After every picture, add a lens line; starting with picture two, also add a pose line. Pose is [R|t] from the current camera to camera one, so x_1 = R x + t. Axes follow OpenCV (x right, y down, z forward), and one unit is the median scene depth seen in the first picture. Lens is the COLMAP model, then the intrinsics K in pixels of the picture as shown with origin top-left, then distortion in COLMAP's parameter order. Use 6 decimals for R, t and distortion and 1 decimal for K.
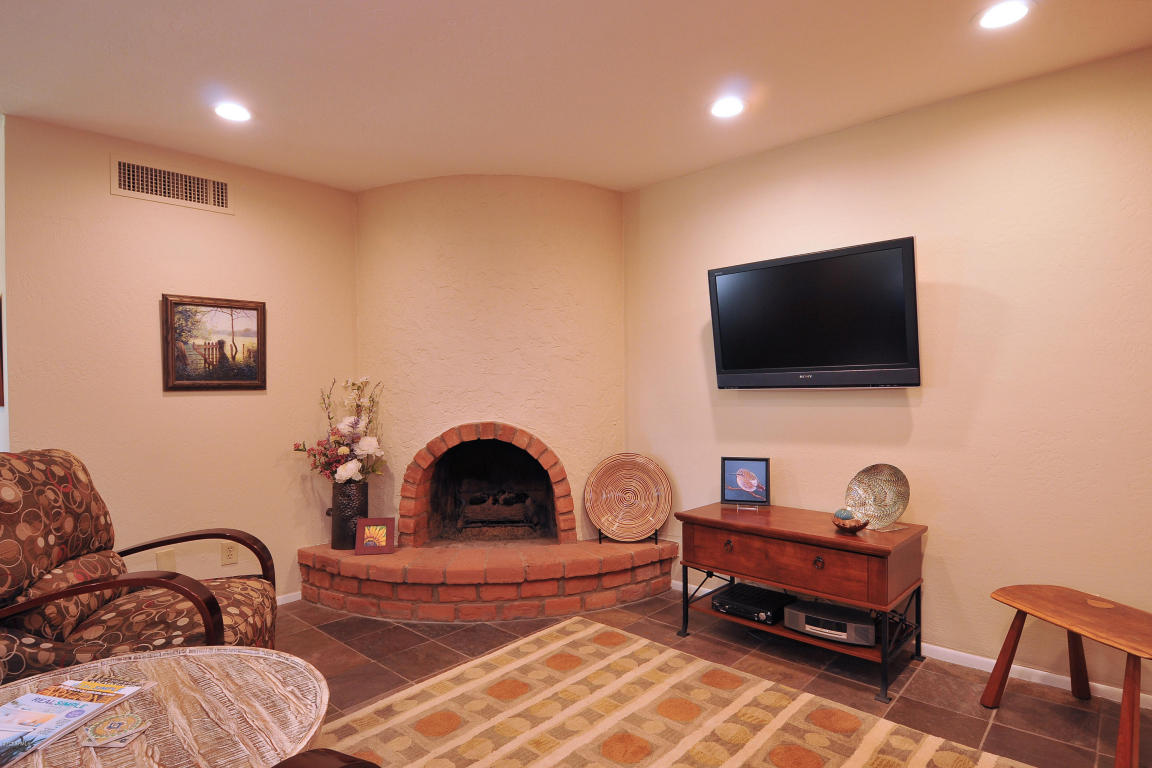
lens RADIAL K [[611.4, 0, 576.2], [0, 611.4, 393.9], [0, 0, 1]] dist [0.050857, -0.059455]
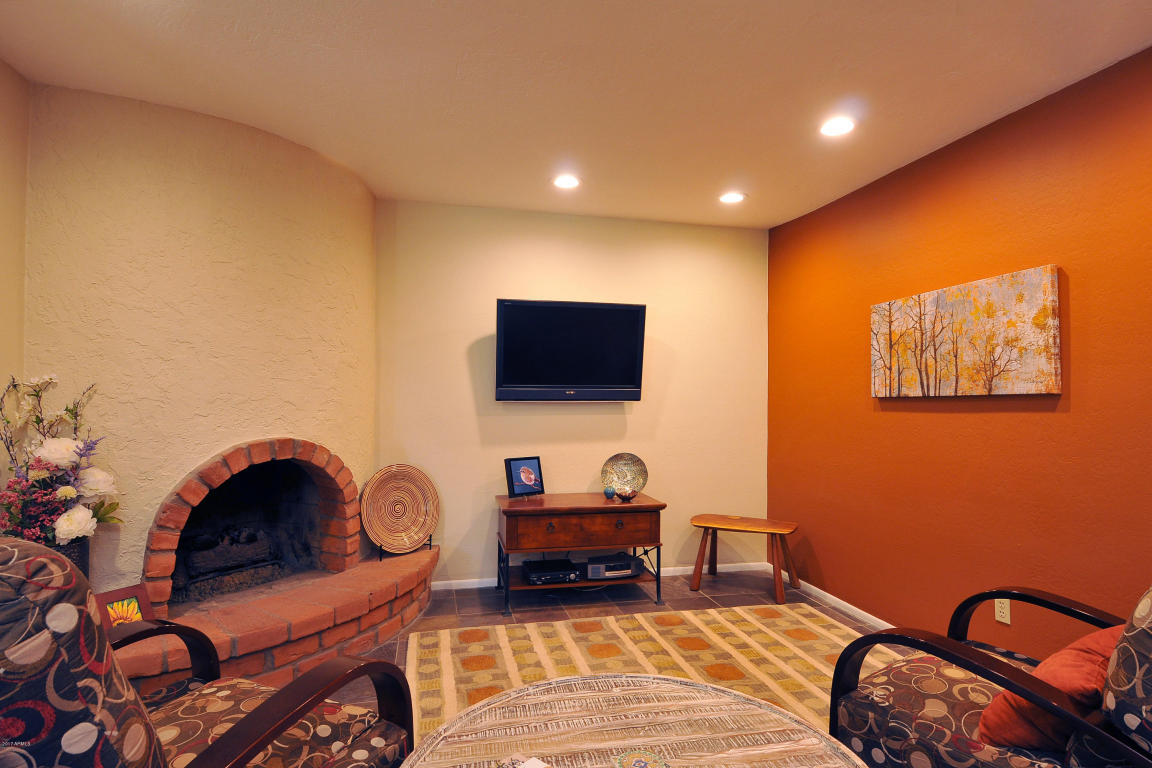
lens RADIAL K [[611.4, 0, 576.2], [0, 611.4, 393.9], [0, 0, 1]] dist [0.050857, -0.059455]
pose [[0.552244, 0.020324, 0.833435, -0.679771], [-0.003470, 0.999750, -0.022080, 0.004109], [-0.833675, 0.009302, 0.552176, 0.242071]]
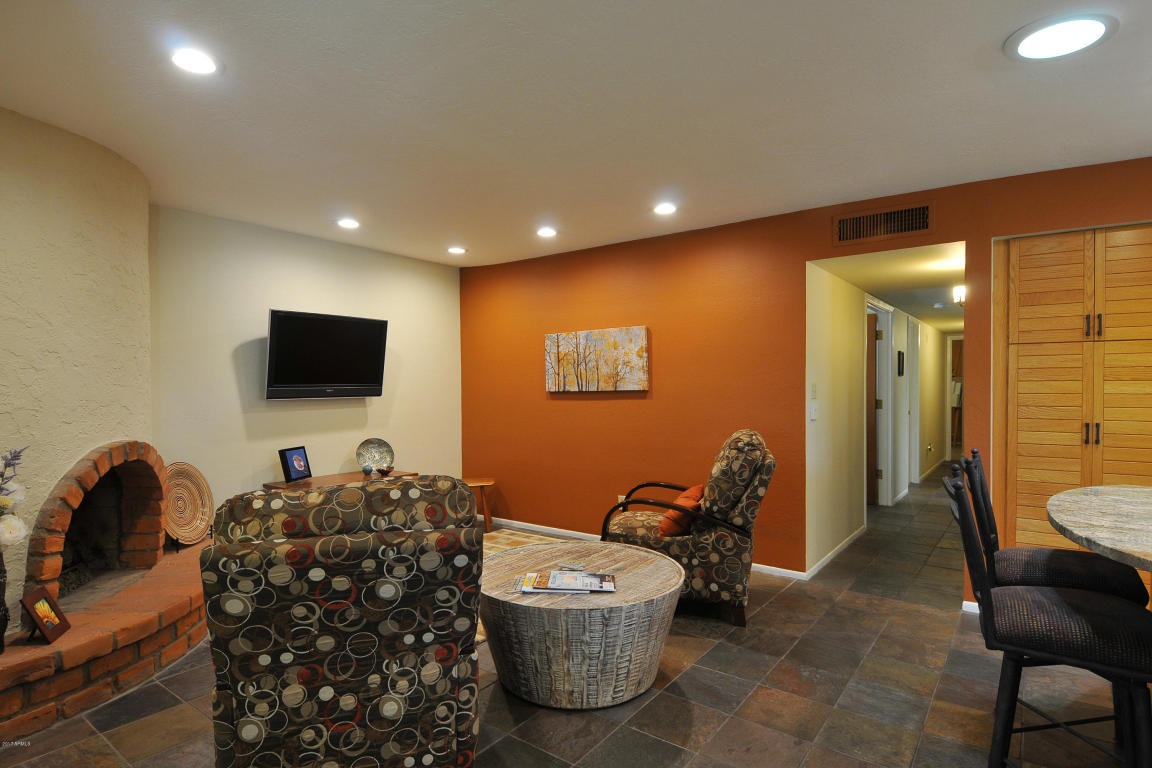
lens RADIAL K [[611.4, 0, 576.2], [0, 611.4, 393.9], [0, 0, 1]] dist [0.050857, -0.059455]
pose [[-0.121561, -0.003589, 0.992577, -1.204796], [0.016249, 0.999852, 0.005605, -0.017177], [-0.992451, 0.016810, -0.121485, 0.526157]]
